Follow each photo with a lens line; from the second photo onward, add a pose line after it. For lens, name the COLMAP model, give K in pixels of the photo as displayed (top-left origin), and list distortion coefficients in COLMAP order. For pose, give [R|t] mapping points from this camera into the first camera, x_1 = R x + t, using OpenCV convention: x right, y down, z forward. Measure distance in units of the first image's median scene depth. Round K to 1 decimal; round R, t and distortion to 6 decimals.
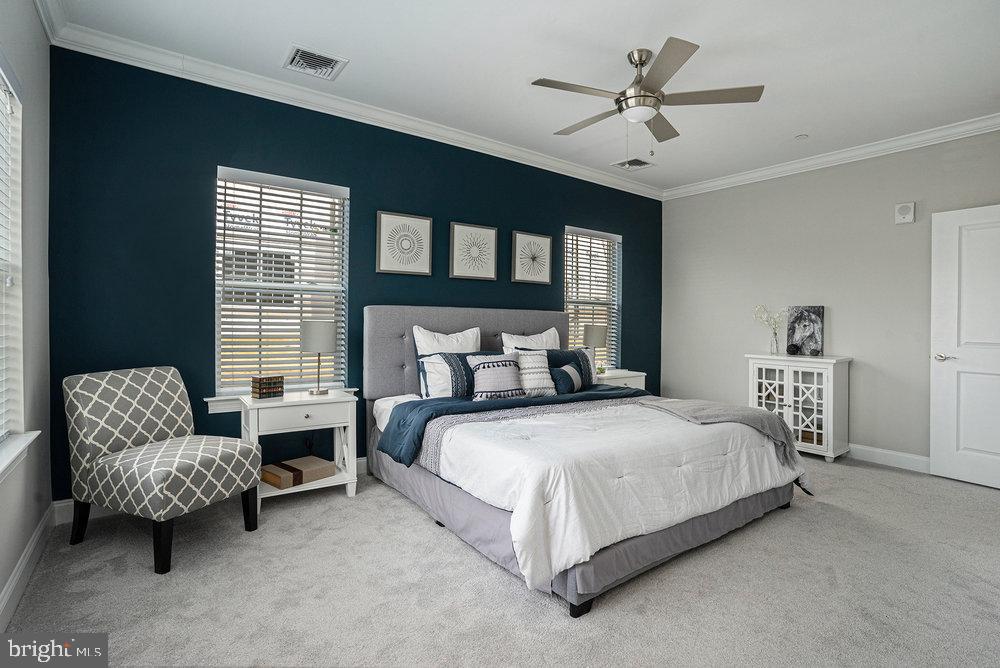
lens RADIAL K [[492.2, 0, 489.6], [0, 492.2, 326.9], [0, 0, 1]] dist [-0.031789, 0.000740]
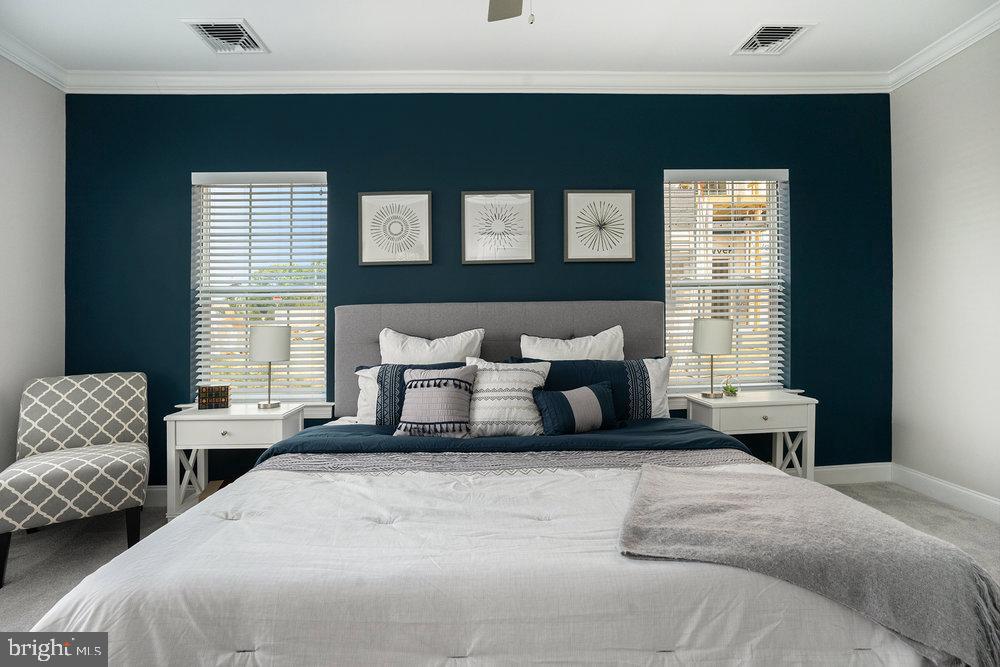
lens RADIAL K [[489.1, 0, 498.9], [0, 489.1, 319.5], [0, 0, 1]] dist [-0.015333, -0.000045]
pose [[0.827865, -0.022322, -0.560483, 0.434494], [0.020498, 0.999744, -0.009539, -0.004885], [0.560553, -0.003591, 0.828111, 0.433981]]
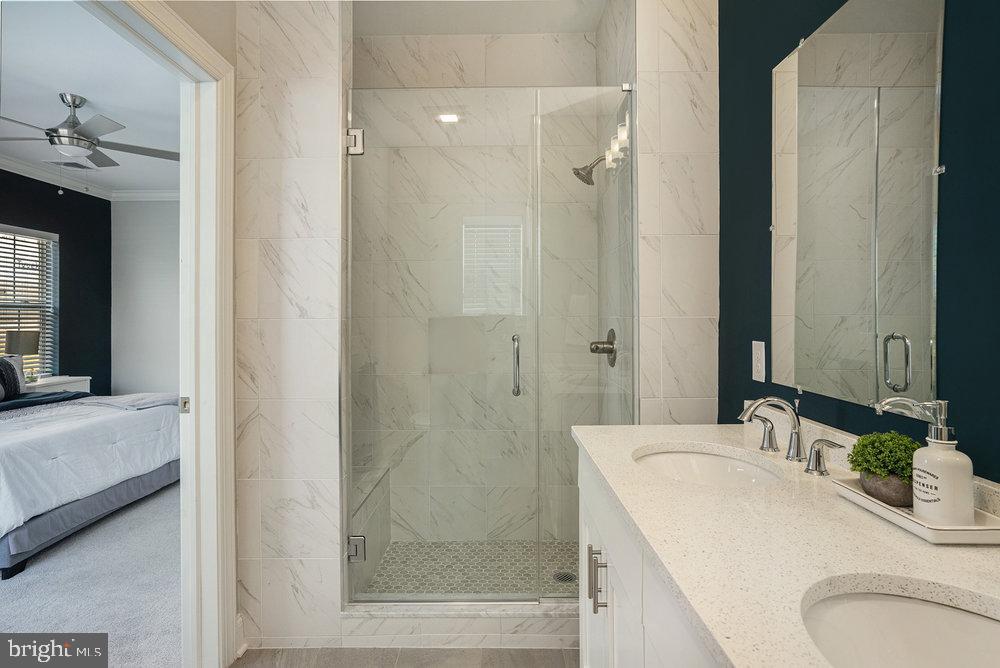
lens RADIAL K [[529.6, 0, 497.8], [0, 529.6, 313.0], [0, 0, 1]] dist [0.001645, 0.007740]
pose [[0.585441, -0.007548, 0.810680, -0.095186], [0.018218, 0.999827, -0.003848, -0.021435], [-0.810510, 0.017022, 0.585477, -0.402803]]
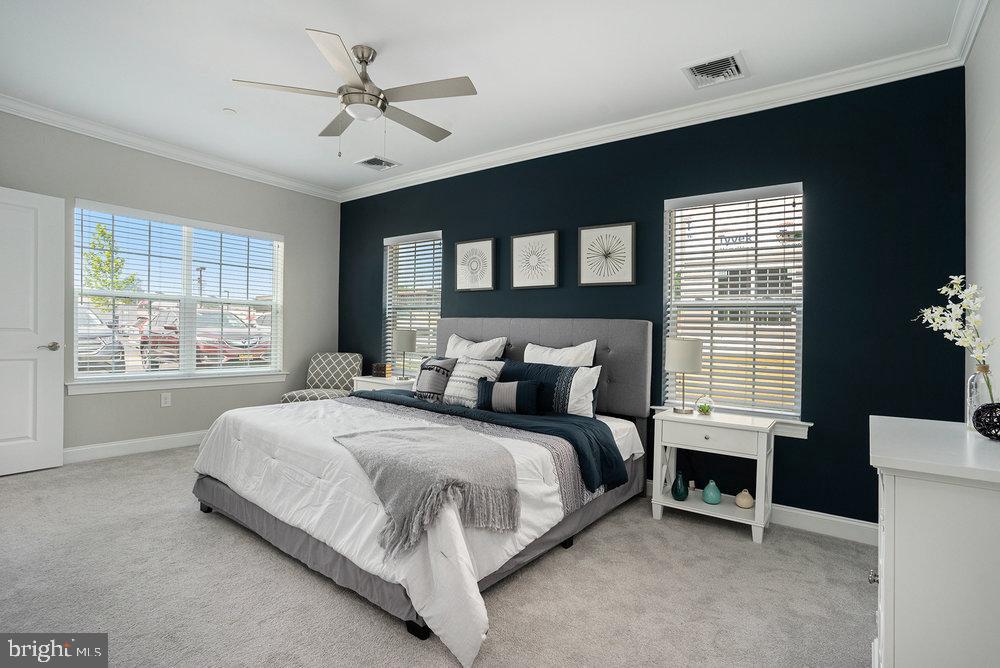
lens RADIAL K [[492.2, 0, 489.6], [0, 492.2, 326.9], [0, 0, 1]] dist [-0.031789, 0.000740]
pose [[0.283822, -0.012157, -0.958800, 0.995237], [-0.033732, 0.999174, -0.022654, 0.004472], [0.958284, 0.038772, 0.283177, 0.730528]]
